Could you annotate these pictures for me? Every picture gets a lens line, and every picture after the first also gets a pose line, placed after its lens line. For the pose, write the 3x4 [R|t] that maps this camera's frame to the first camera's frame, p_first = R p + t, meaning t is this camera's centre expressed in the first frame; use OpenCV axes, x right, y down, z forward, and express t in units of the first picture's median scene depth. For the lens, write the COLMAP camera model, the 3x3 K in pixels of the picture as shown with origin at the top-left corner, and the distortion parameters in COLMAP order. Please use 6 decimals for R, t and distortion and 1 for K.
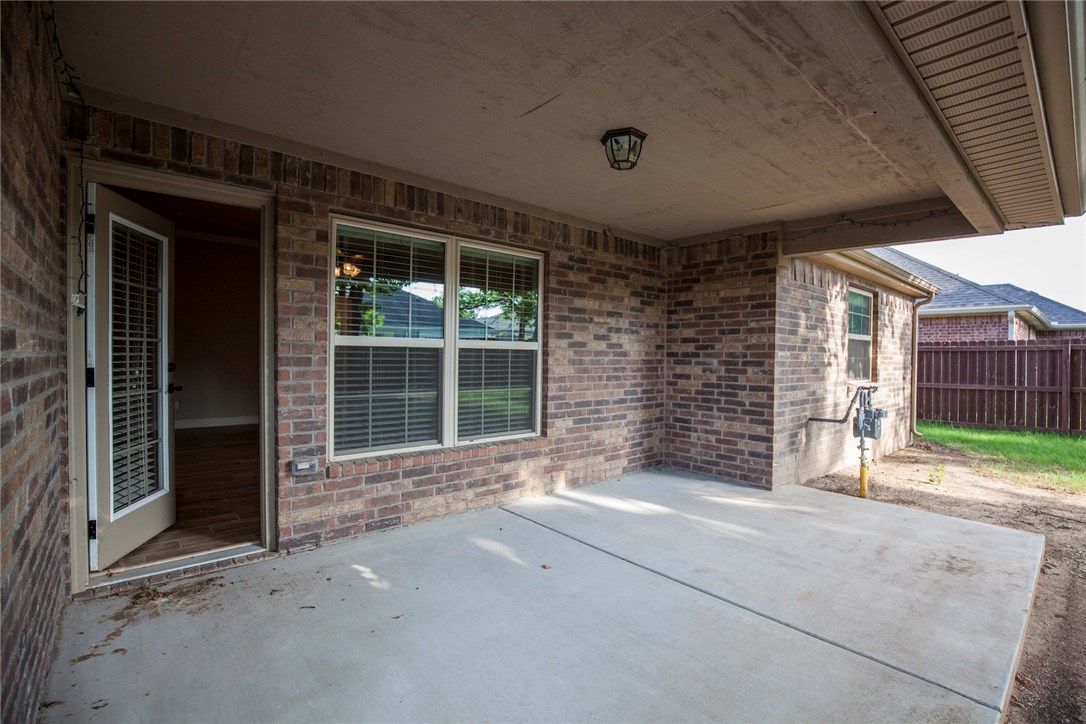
lens RADIAL K [[503.5, 0, 552.9], [0, 503.5, 362.6], [0, 0, 1]] dist [-0.028762, 0.004276]
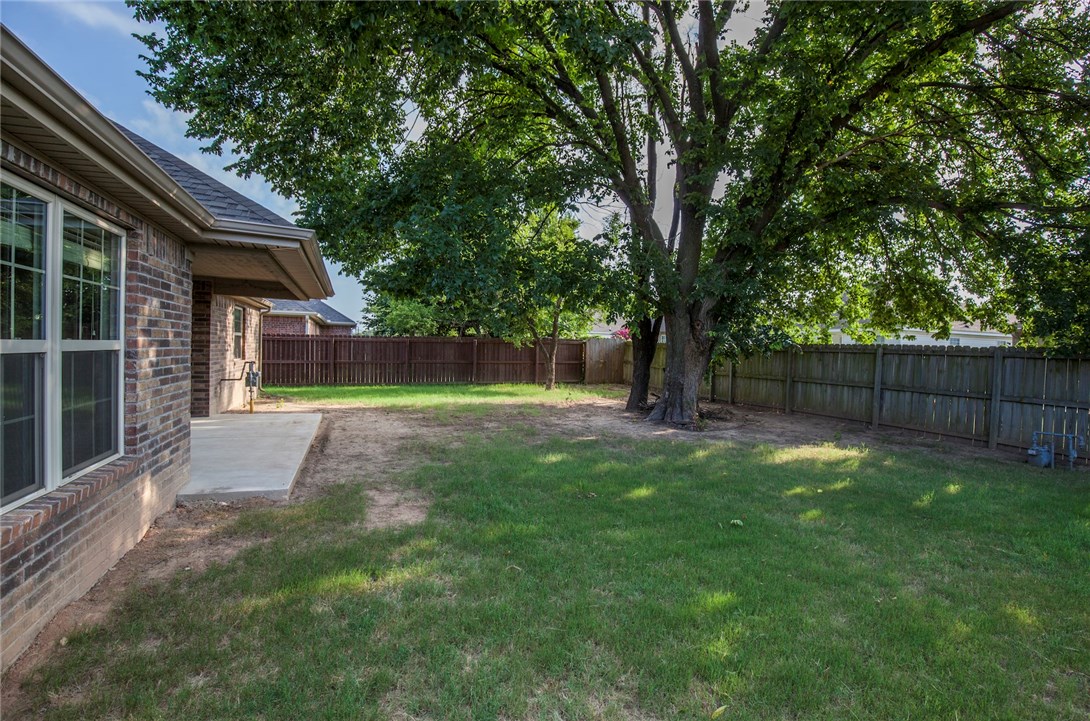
lens RADIAL K [[505.3, 0, 539.8], [0, 505.3, 355.5], [0, 0, 1]] dist [-0.028762, 0.004276]
pose [[0.373150, -0.017045, 0.927614, -0.745984], [-0.005833, 0.999768, 0.020717, -0.022355], [-0.927753, -0.013141, 0.372964, -0.768722]]
